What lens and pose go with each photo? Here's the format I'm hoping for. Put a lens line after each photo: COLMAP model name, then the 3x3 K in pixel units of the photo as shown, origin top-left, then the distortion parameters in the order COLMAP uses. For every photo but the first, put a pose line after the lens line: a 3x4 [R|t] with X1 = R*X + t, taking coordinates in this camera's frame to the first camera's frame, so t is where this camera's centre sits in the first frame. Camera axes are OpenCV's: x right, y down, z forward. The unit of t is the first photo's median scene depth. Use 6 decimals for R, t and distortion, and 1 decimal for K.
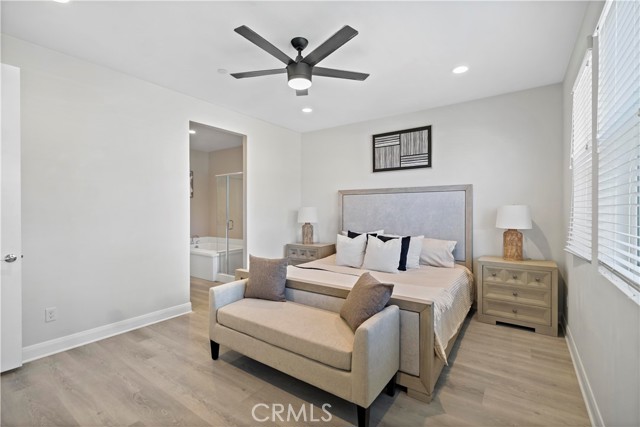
lens RADIAL K [[289.7, 0, 321.9], [0, 289.7, 212.5], [0, 0, 1]] dist [0.003179, -0.000366]
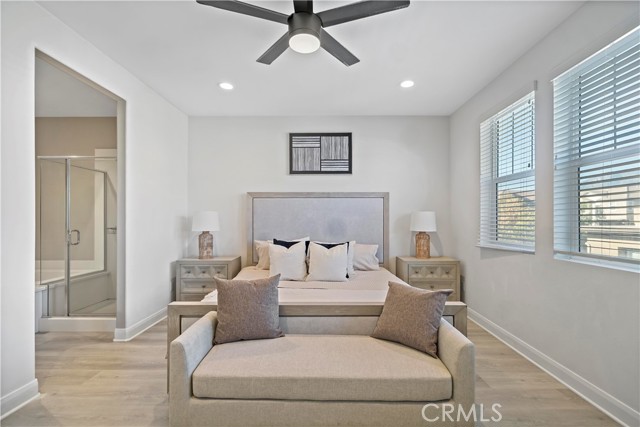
lens RADIAL K [[289.7, 0, 321.5], [0, 289.7, 222.7], [0, 0, 1]] dist [0.003179, -0.000366]
pose [[0.825619, -0.003954, 0.564215, -0.286152], [0.002945, 0.999992, 0.002699, 0.012909], [-0.564221, -0.000567, 0.825624, 0.215704]]
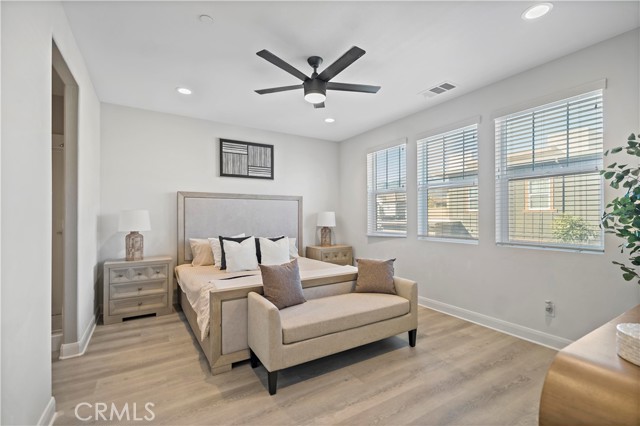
lens RADIAL K [[289.7, 0, 318.1], [0, 289.7, 215.5], [0, 0, 1]] dist [0.003179, -0.000366]
pose [[0.401698, 0.002831, 0.915768, -0.661650], [0.008872, 0.999936, -0.006983, 0.005108], [-0.915729, 0.010929, 0.401648, 0.337300]]
